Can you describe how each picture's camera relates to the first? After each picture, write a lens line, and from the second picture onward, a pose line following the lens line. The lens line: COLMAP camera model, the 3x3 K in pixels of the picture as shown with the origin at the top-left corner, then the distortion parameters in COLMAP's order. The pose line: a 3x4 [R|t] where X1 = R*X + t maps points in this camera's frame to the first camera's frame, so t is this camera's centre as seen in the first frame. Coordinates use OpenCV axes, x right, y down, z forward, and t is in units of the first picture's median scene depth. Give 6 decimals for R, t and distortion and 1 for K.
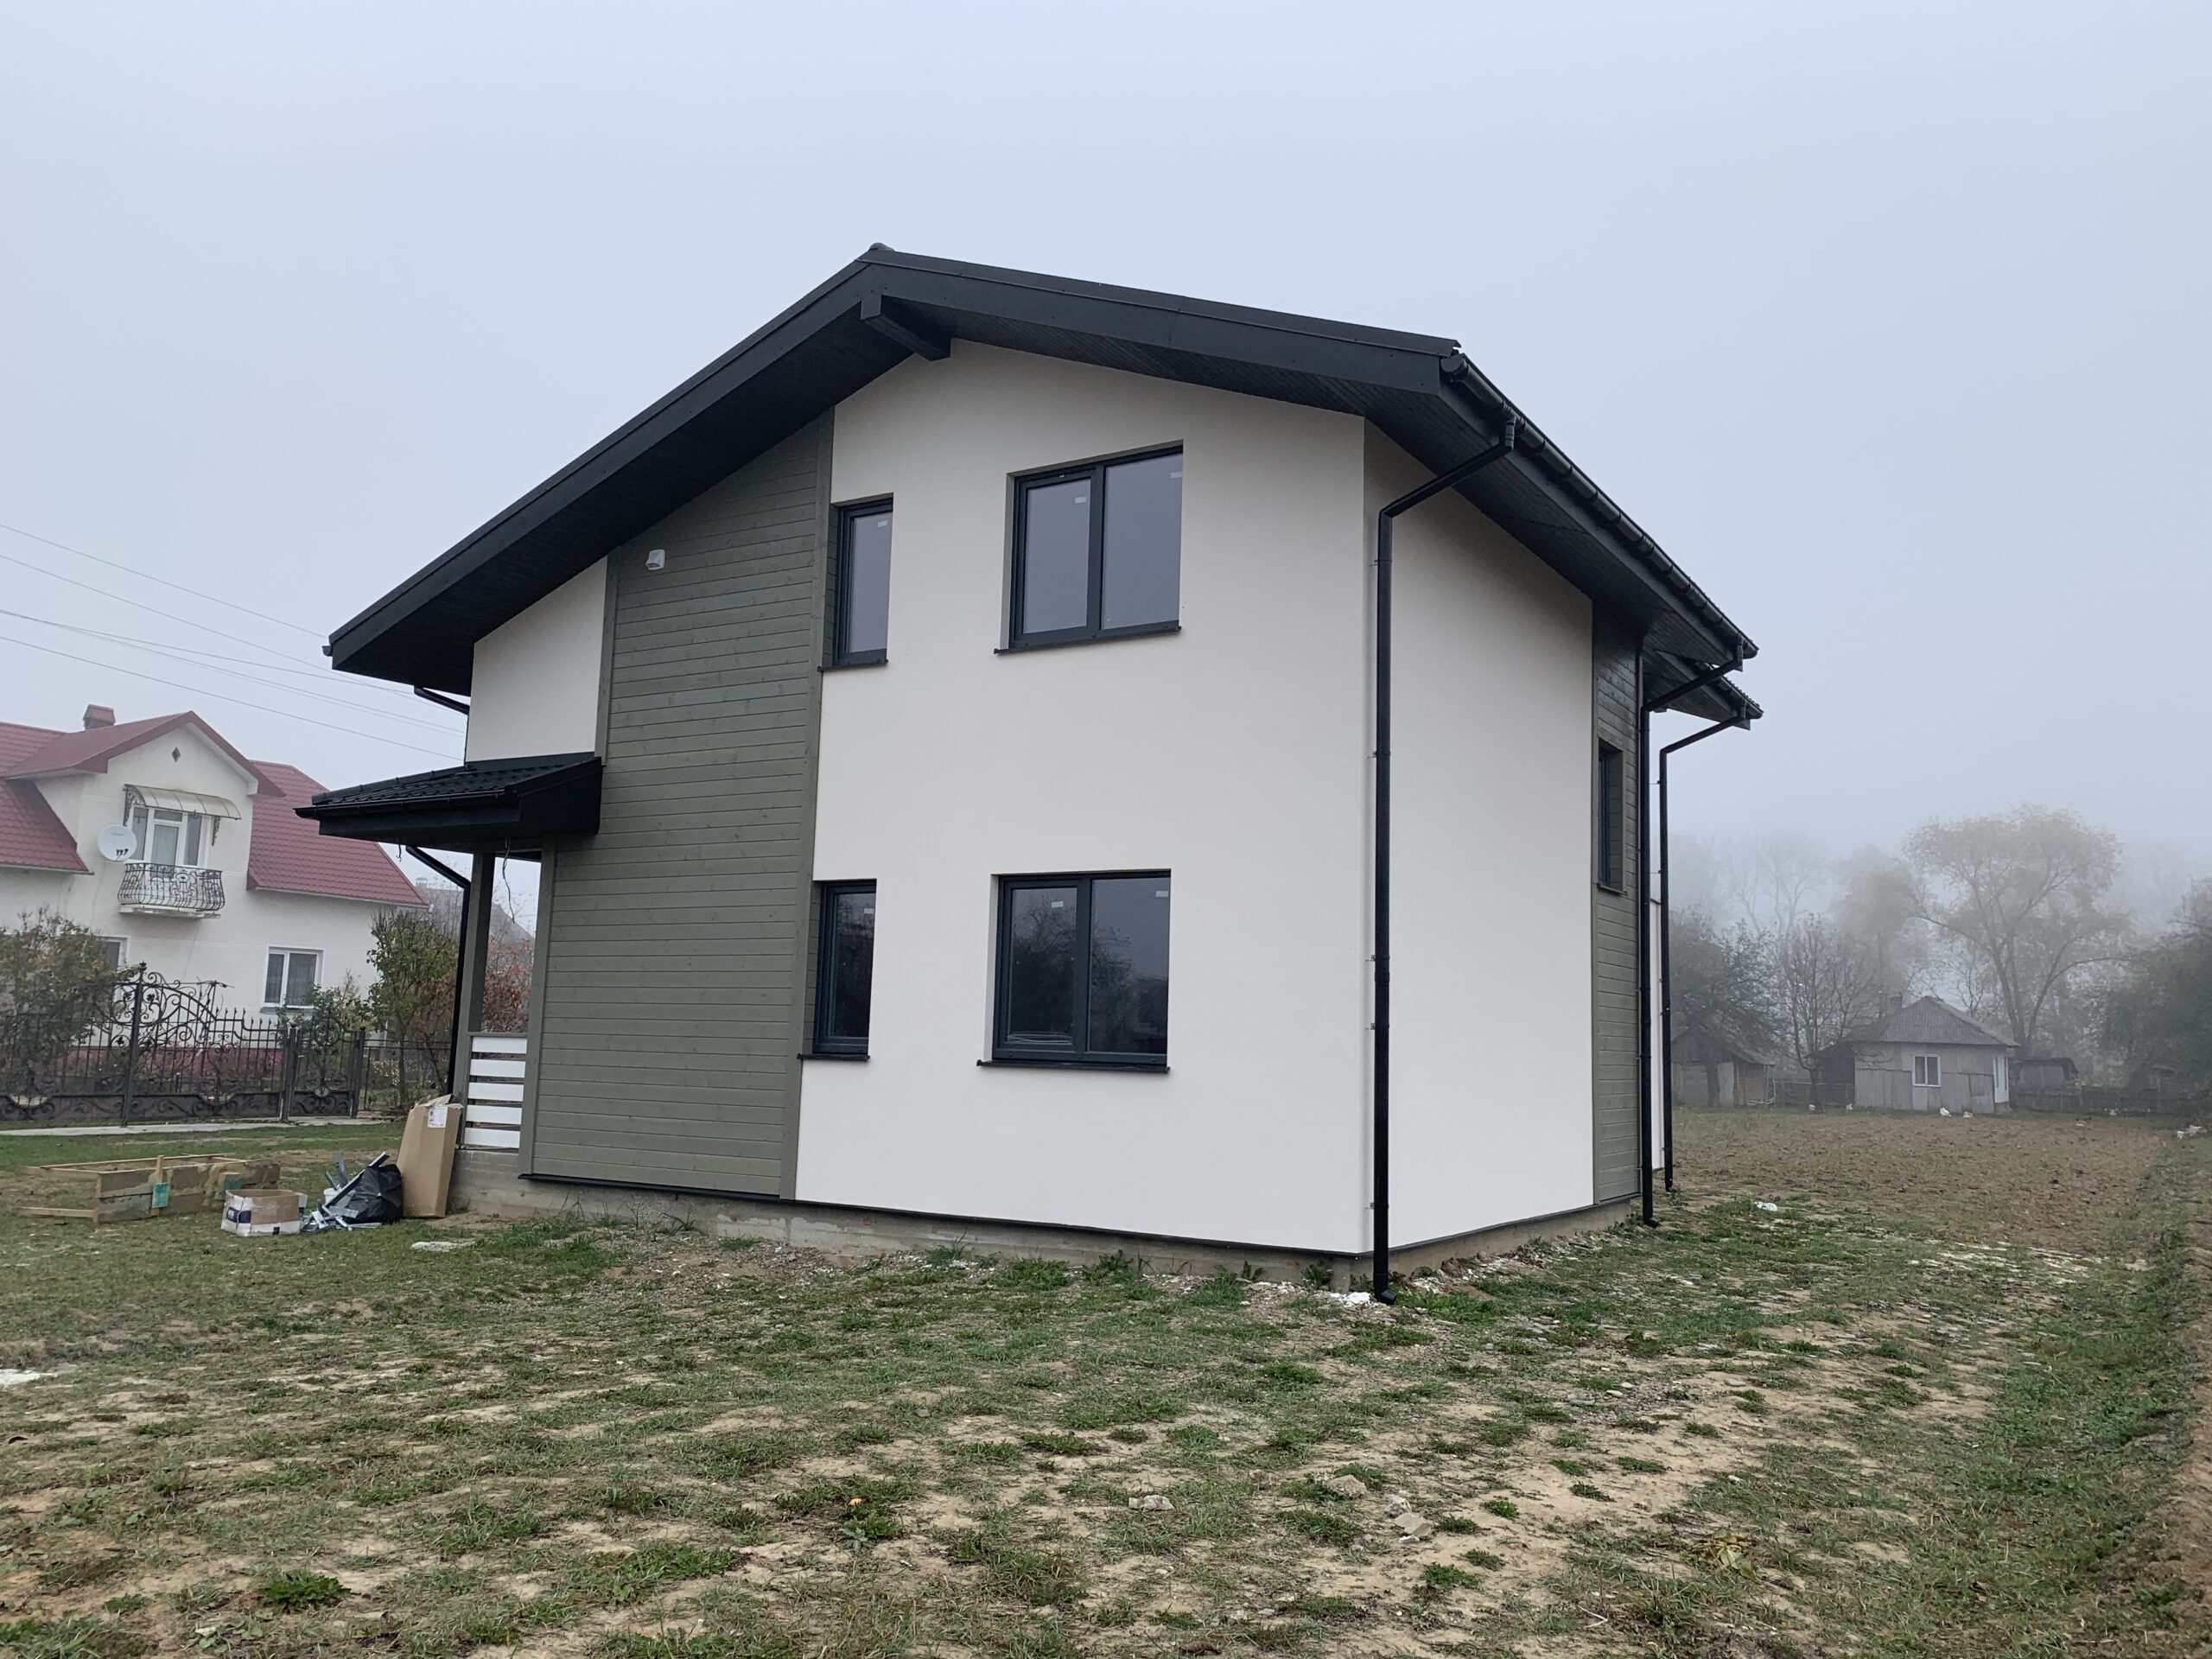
lens RADIAL K [[1690.6, 0, 1145.5], [0, 1690.6, 823.7], [0, 0, 1]] dist [0.057949, -0.104612]
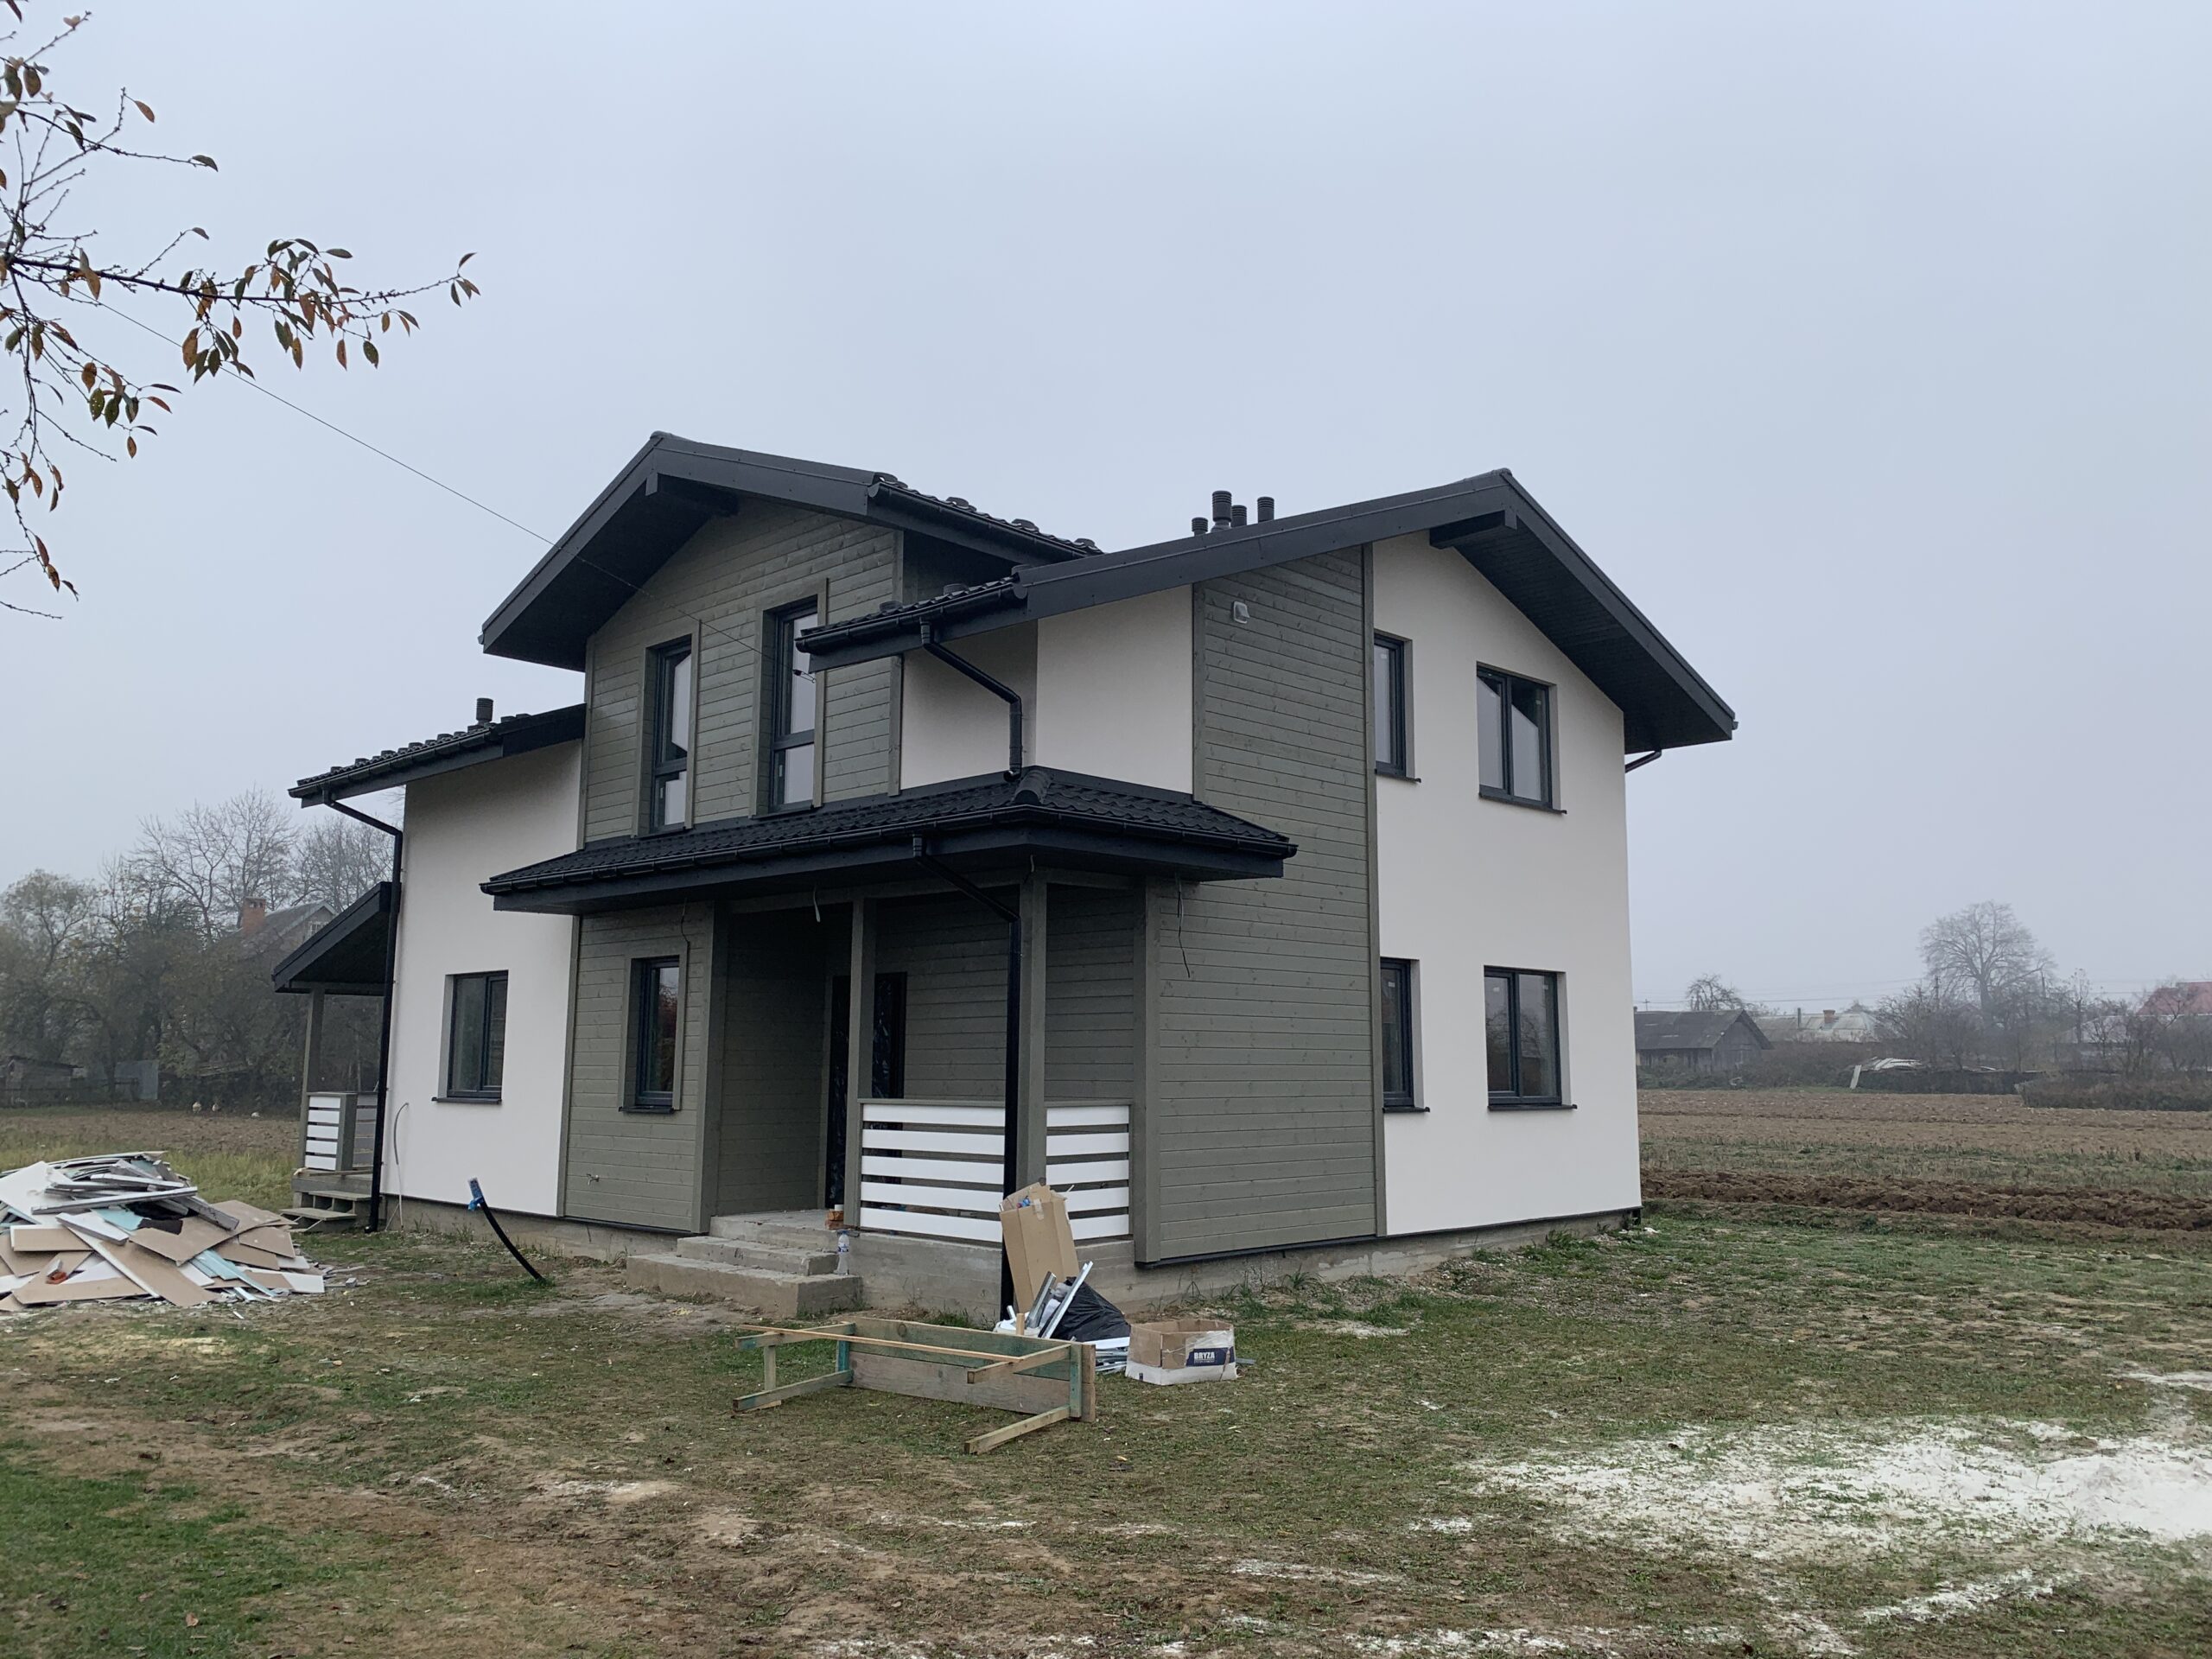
lens RADIAL K [[1675.4, 0, 1140.6], [0, 1675.4, 828.4], [0, 0, 1]] dist [0.120854, -0.191462]
pose [[0.216935, 0.106885, 0.970317, -1.350459], [-0.125247, 0.988820, -0.080922, 0.059999], [-0.968118, -0.103975, 0.227896, 0.903158]]
